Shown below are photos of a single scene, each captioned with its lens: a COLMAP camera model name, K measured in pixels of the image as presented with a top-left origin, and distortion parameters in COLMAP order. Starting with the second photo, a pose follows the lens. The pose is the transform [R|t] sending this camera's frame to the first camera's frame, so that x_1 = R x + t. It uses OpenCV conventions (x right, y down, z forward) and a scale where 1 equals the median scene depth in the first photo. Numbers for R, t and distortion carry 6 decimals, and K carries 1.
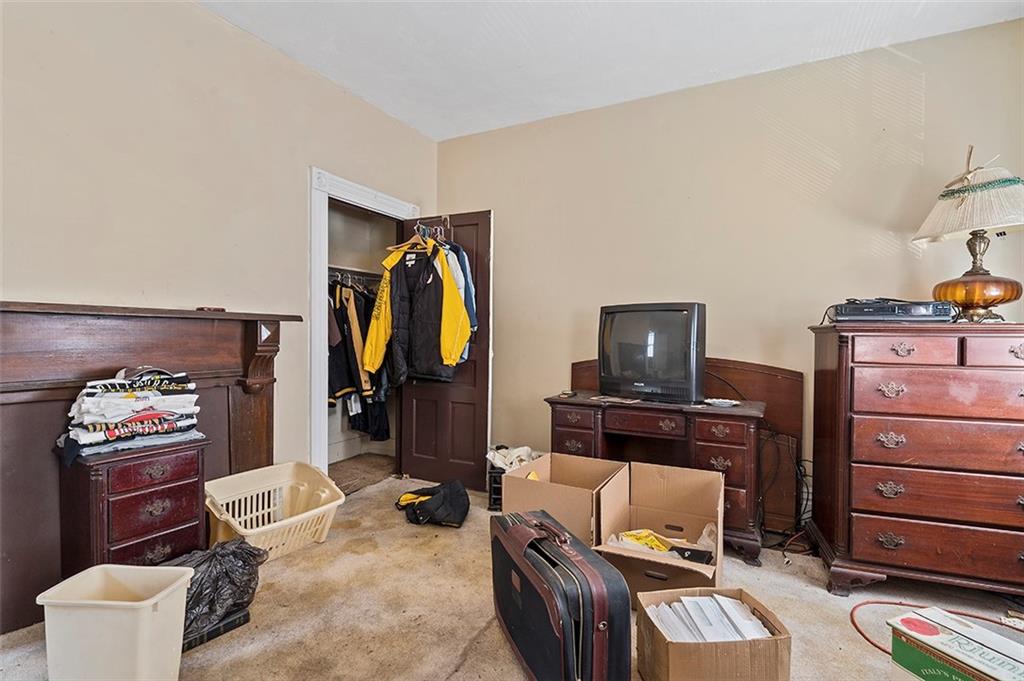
lens RADIAL K [[475.0, 0, 509.1], [0, 475.0, 338.9], [0, 0, 1]] dist [-0.010696, 0.004632]
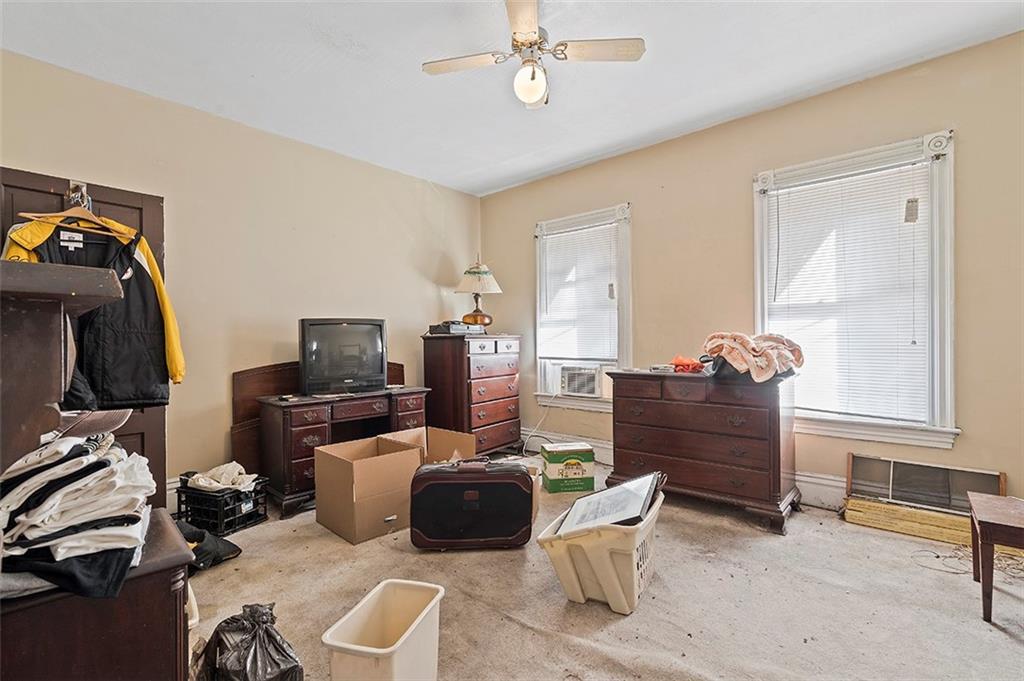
lens RADIAL K [[475.0, 0, 505.1], [0, 475.0, 337.8], [0, 0, 1]] dist [-0.010696, 0.004632]
pose [[0.253141, -0.004989, 0.967417, -0.876890], [0.026216, 0.999655, -0.001704, -0.008439], [-0.967074, 0.025793, 0.253184, 0.267090]]
